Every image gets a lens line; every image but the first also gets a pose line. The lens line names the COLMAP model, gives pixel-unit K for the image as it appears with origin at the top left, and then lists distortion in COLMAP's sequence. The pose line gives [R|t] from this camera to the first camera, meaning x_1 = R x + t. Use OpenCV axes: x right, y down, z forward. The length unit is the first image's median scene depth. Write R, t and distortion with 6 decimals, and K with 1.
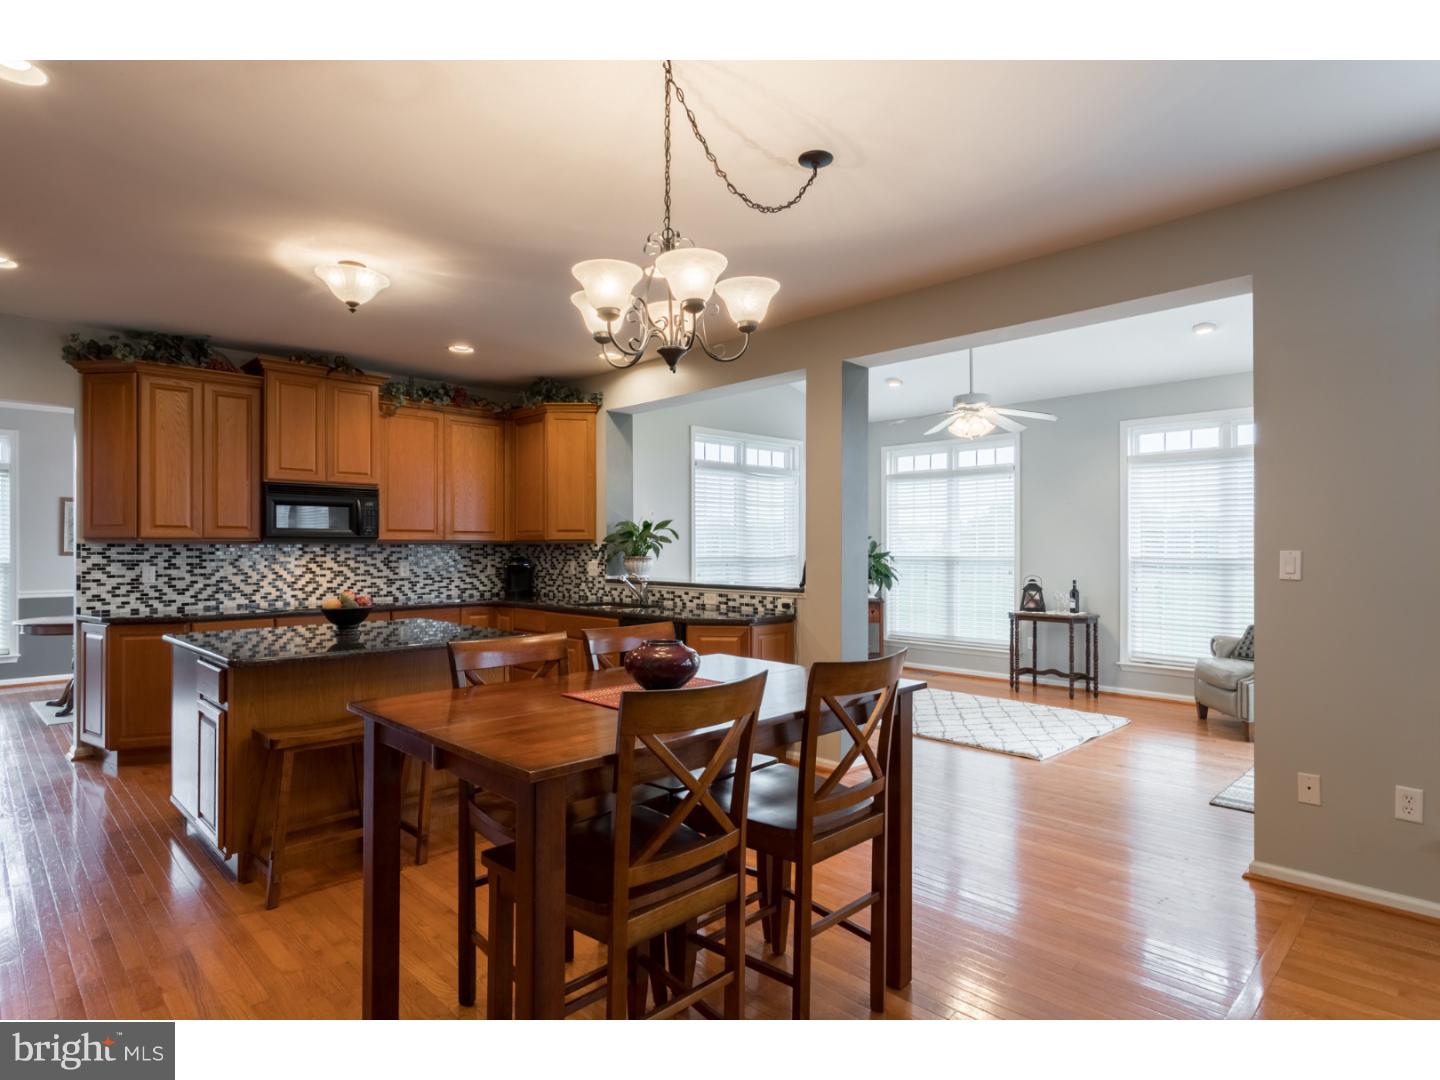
lens RADIAL K [[755.6, 0, 721.9], [0, 755.6, 542.0], [0, 0, 1]] dist [-0.004933, 0.002113]
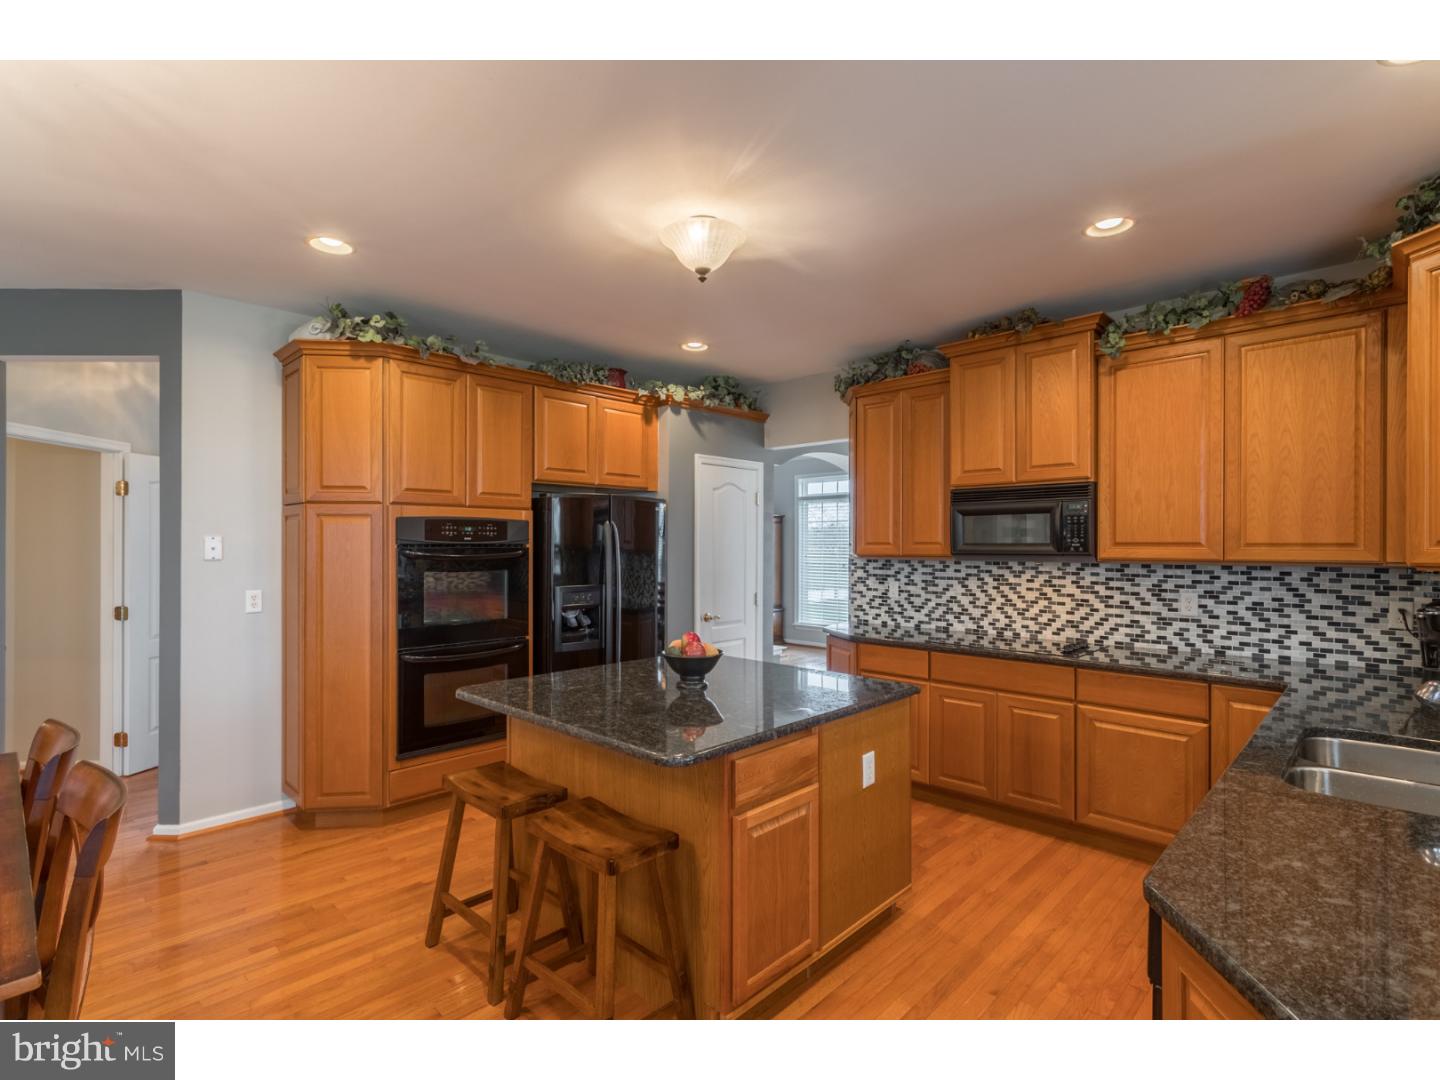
lens RADIAL K [[691.1, 0, 724.1], [0, 691.1, 543.3], [0, 0, 1]] dist [0.006379, 0.000759]
pose [[0.031869, -0.001299, -0.999491, 0.156155], [0.007842, 0.999969, -0.001050, -0.018369], [0.999461, -0.007804, 0.031878, 0.654527]]
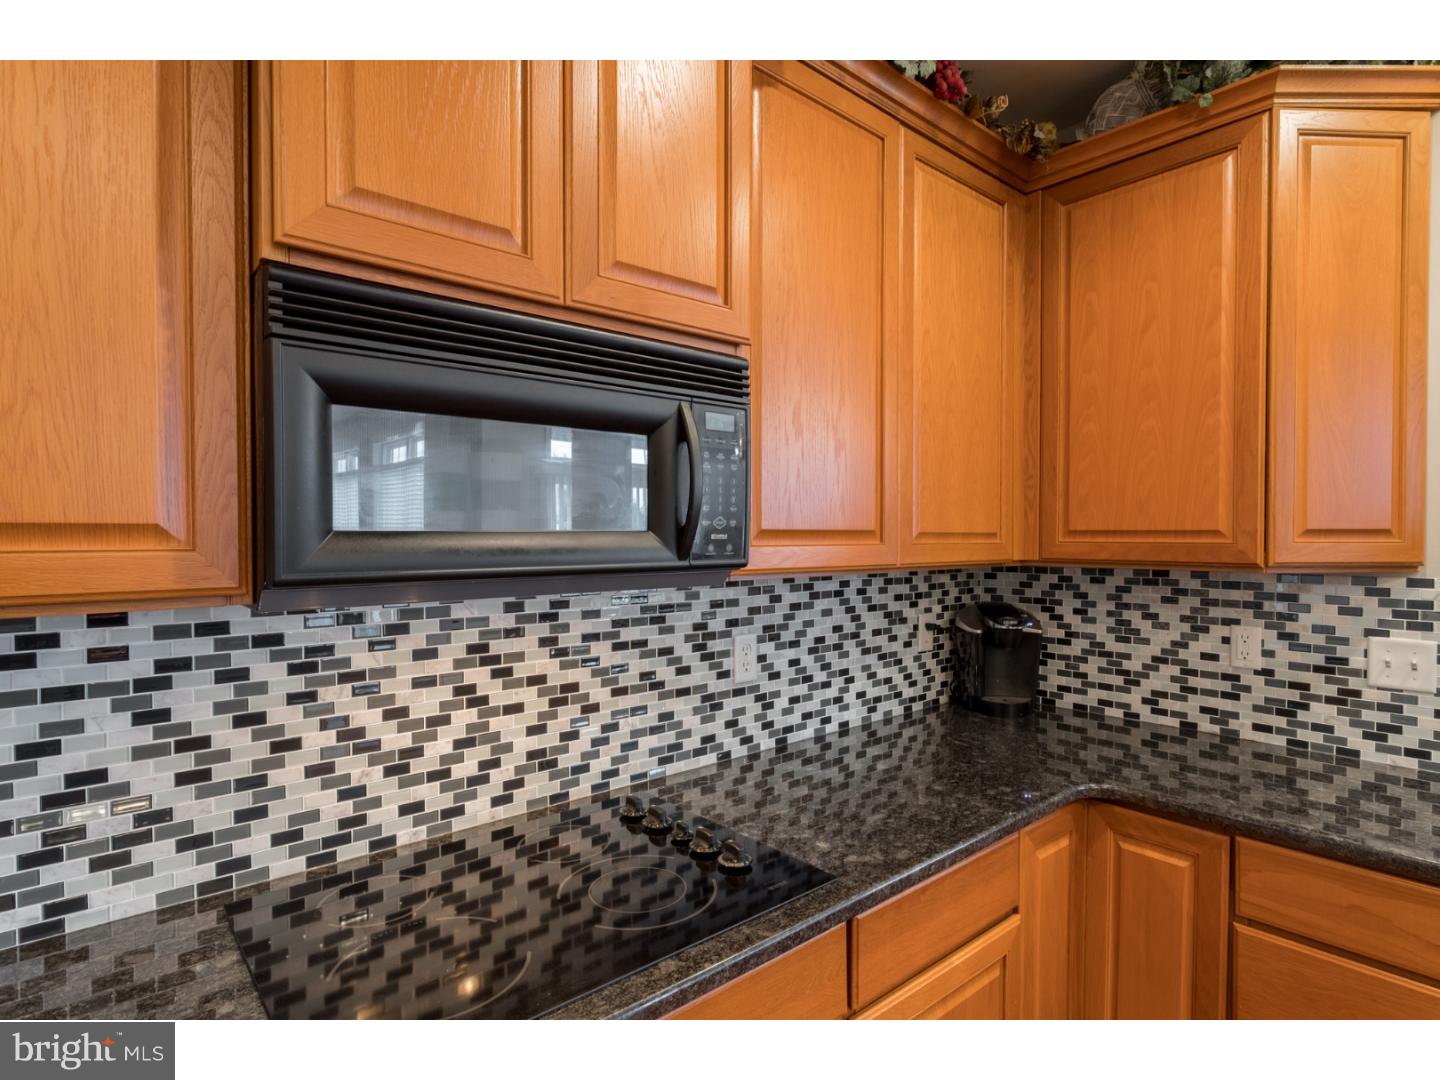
lens RADIAL K [[755.6, 0, 723.4], [0, 755.6, 549.0], [0, 0, 1]] dist [-0.004933, 0.002113]
pose [[0.997715, 0.002584, -0.067518, -0.448625], [-0.000574, 0.999557, 0.029759, -0.018481], [0.067565, -0.029652, 0.997274, 0.763842]]
